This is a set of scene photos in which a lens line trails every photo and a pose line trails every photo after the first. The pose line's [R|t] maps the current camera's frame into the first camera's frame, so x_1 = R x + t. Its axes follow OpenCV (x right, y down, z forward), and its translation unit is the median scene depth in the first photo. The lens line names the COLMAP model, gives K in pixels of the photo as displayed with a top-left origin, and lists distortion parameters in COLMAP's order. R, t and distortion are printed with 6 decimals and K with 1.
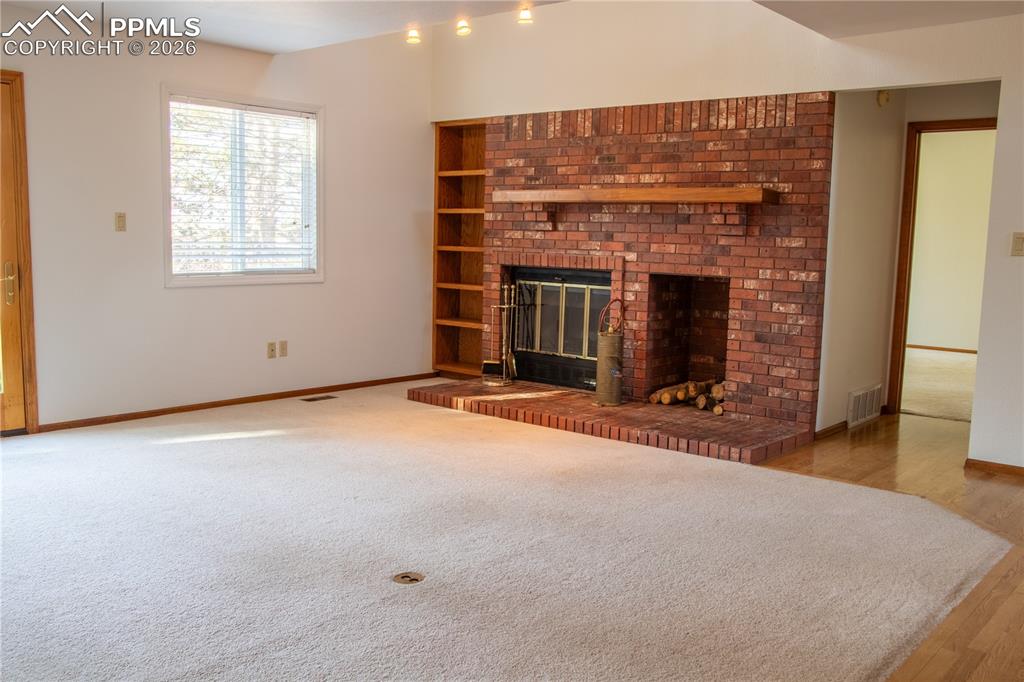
lens RADIAL K [[939.9, 0, 512.0], [0, 939.9, 341.0], [0, 0, 1]] dist [-0.000490, -0.000200]
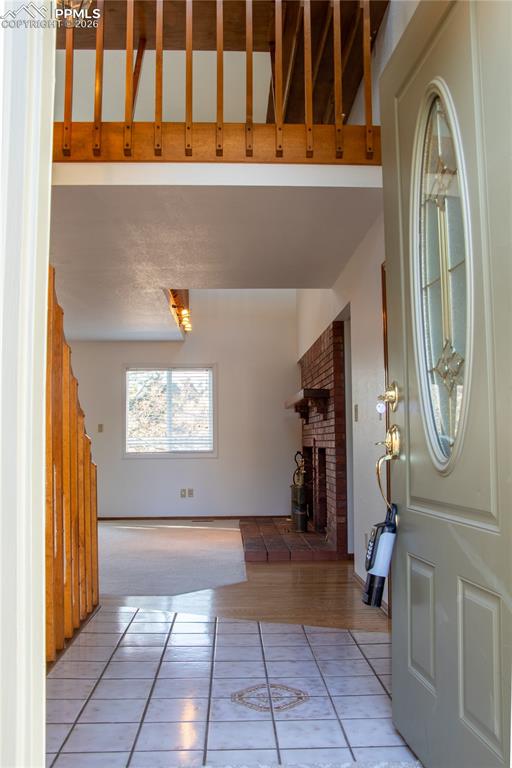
lens RADIAL K [[704.9, 0, 256.0], [0, 704.9, 384.0], [0, 0, 1]] dist [-0.000490, -0.000200]
pose [[0.673836, -0.088830, -0.733522, 0.918615], [-0.061501, 0.982559, -0.175486, 0.034267], [0.736317, 0.163361, 0.656620, 0.147148]]
